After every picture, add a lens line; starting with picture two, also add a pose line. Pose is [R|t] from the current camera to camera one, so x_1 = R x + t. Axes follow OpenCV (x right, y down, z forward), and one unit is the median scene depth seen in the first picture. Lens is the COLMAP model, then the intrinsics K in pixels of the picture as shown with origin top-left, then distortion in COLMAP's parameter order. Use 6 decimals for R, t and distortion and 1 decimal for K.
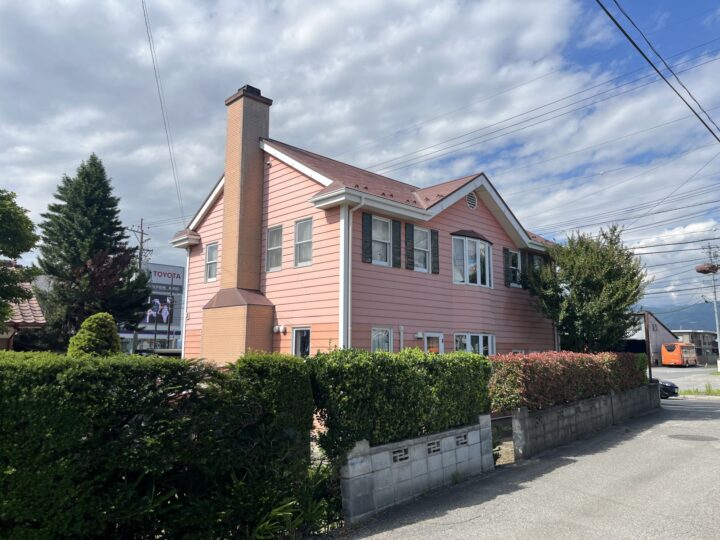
lens RADIAL K [[548.7, 0, 361.3], [0, 548.7, 274.3], [0, 0, 1]] dist [0.008539, -0.019039]
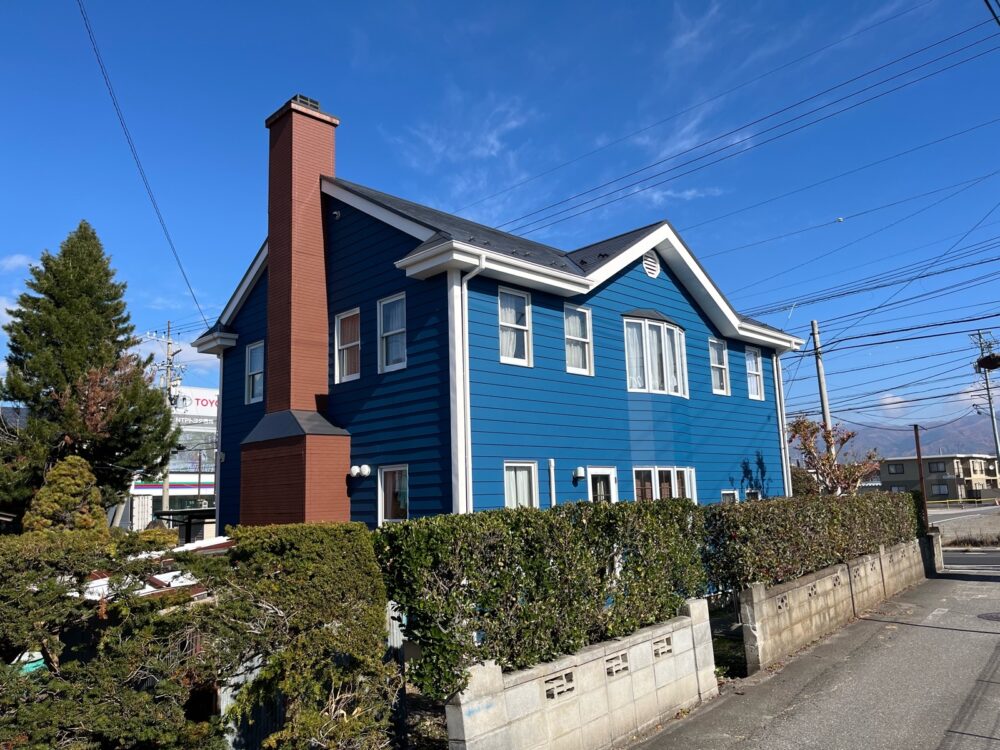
lens RADIAL K [[760.8, 0, 497.8], [0, 760.8, 369.2], [0, 0, 1]] dist [0.008783, 0.001531]
pose [[0.999308, -0.036313, 0.008108, 0.008797], [0.036556, 0.998814, -0.032159, 0.019534], [-0.006930, 0.032434, 0.999450, 0.132831]]
